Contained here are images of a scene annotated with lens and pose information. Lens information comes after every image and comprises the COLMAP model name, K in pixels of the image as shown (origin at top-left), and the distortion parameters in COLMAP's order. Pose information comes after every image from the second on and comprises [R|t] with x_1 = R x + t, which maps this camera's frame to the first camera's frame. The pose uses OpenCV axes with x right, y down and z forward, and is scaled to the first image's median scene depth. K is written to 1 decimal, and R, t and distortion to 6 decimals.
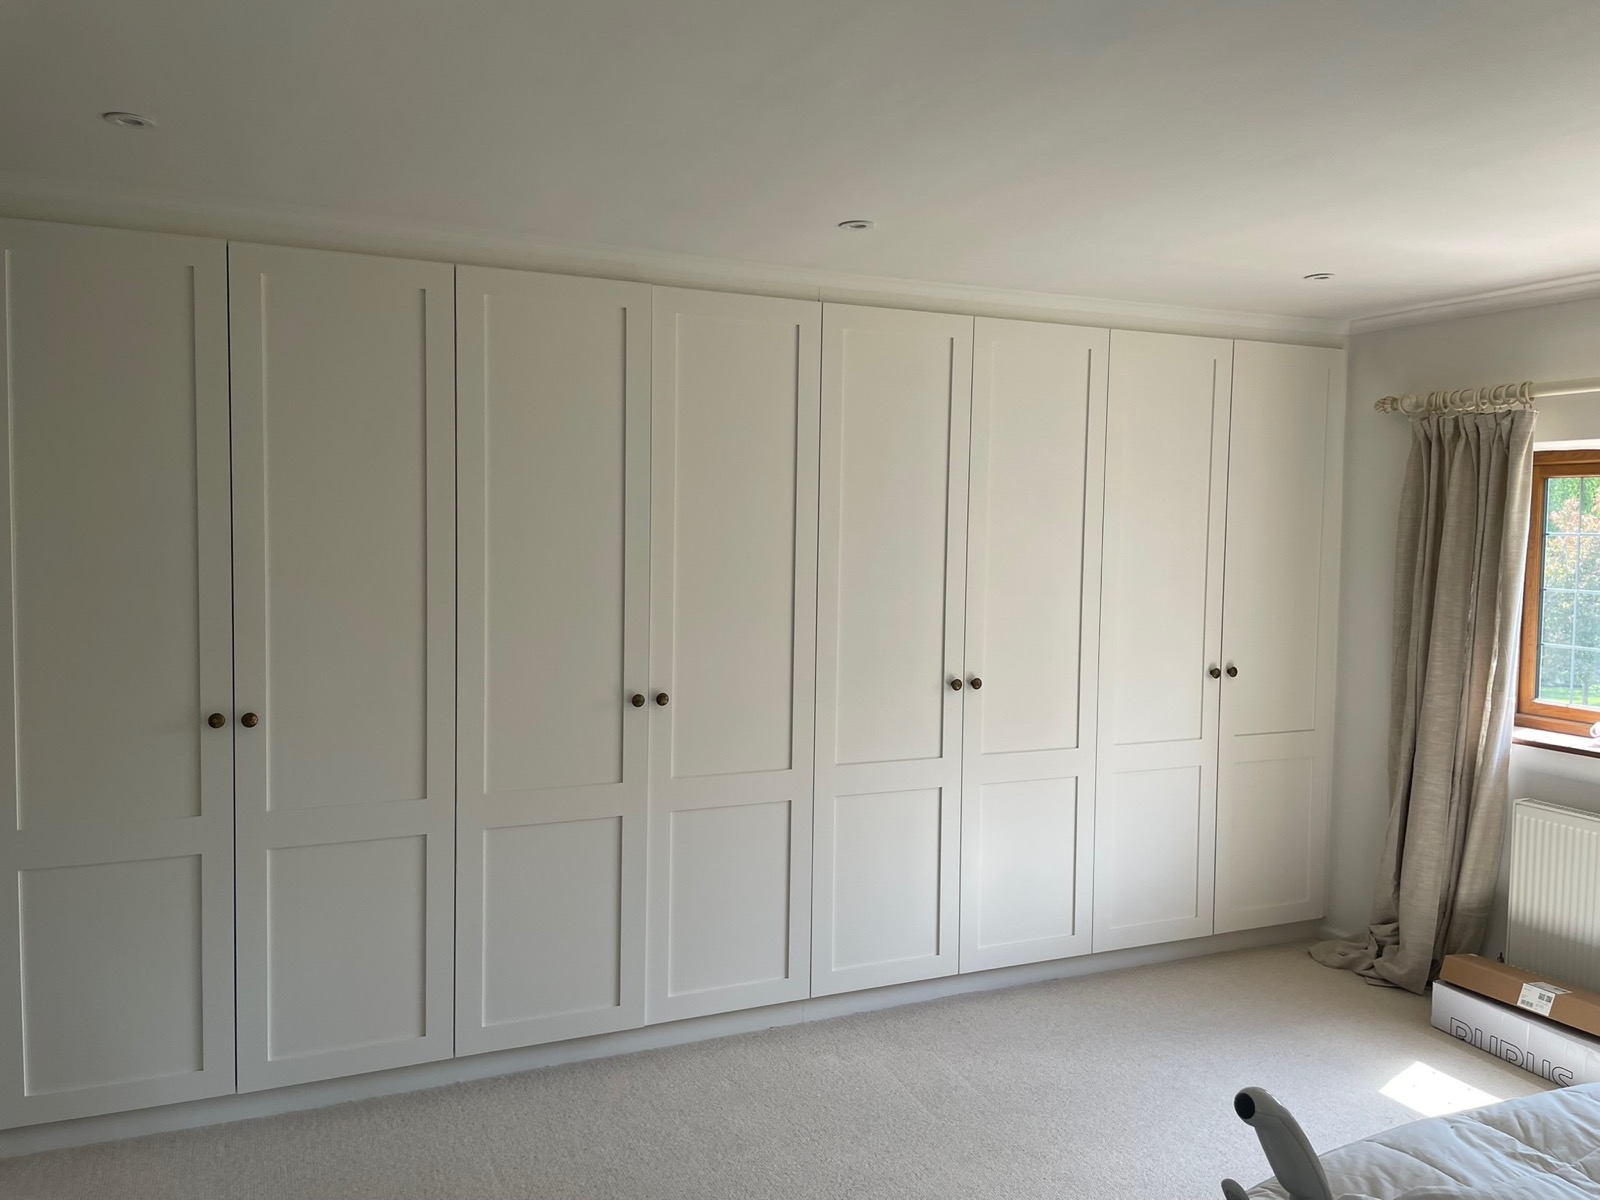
lens RADIAL K [[1210.8, 0, 800.0], [0, 1210.8, 600.0], [0, 0, 1]] dist [0.086569, -0.111155]
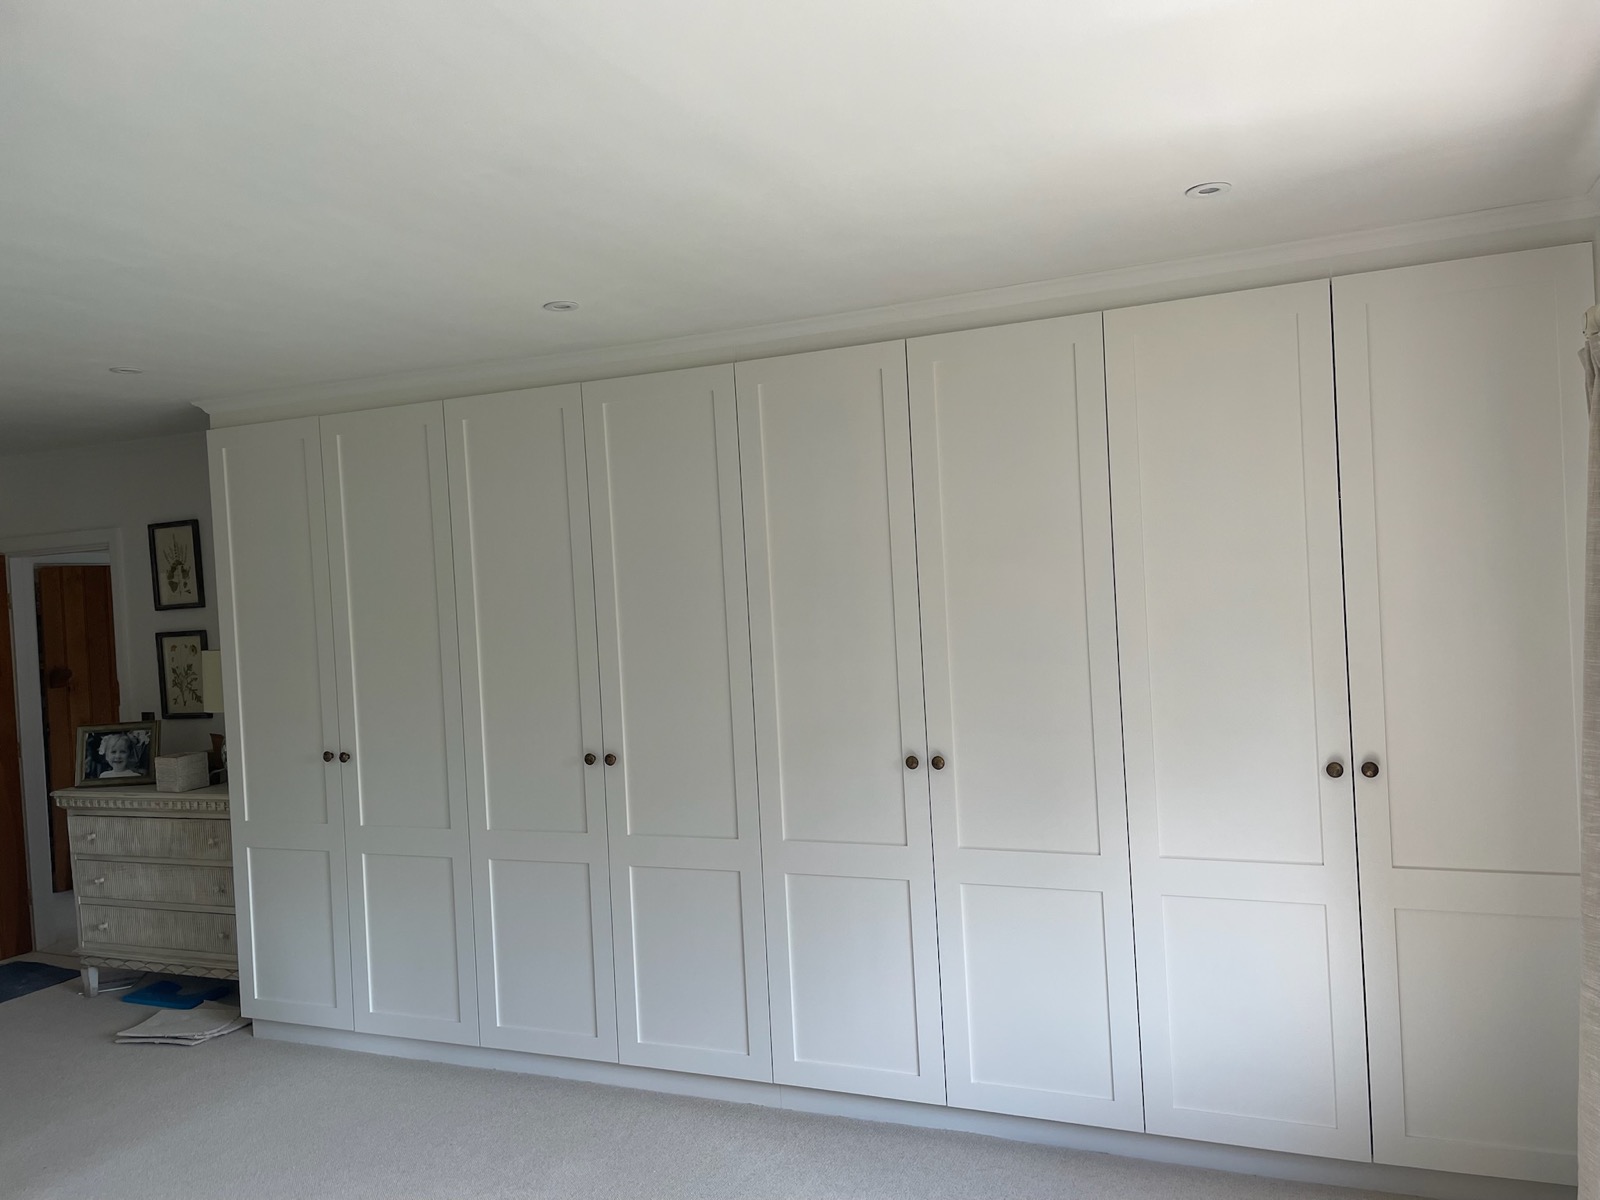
lens RADIAL K [[1272.1, 0, 808.3], [0, 1272.1, 608.9], [0, 0, 1]] dist [0.092833, -0.130502]
pose [[0.654987, -0.033832, -0.754883, 0.749170], [0.013609, 0.999363, -0.032980, -0.010270], [0.755518, 0.011328, 0.655030, 0.337124]]
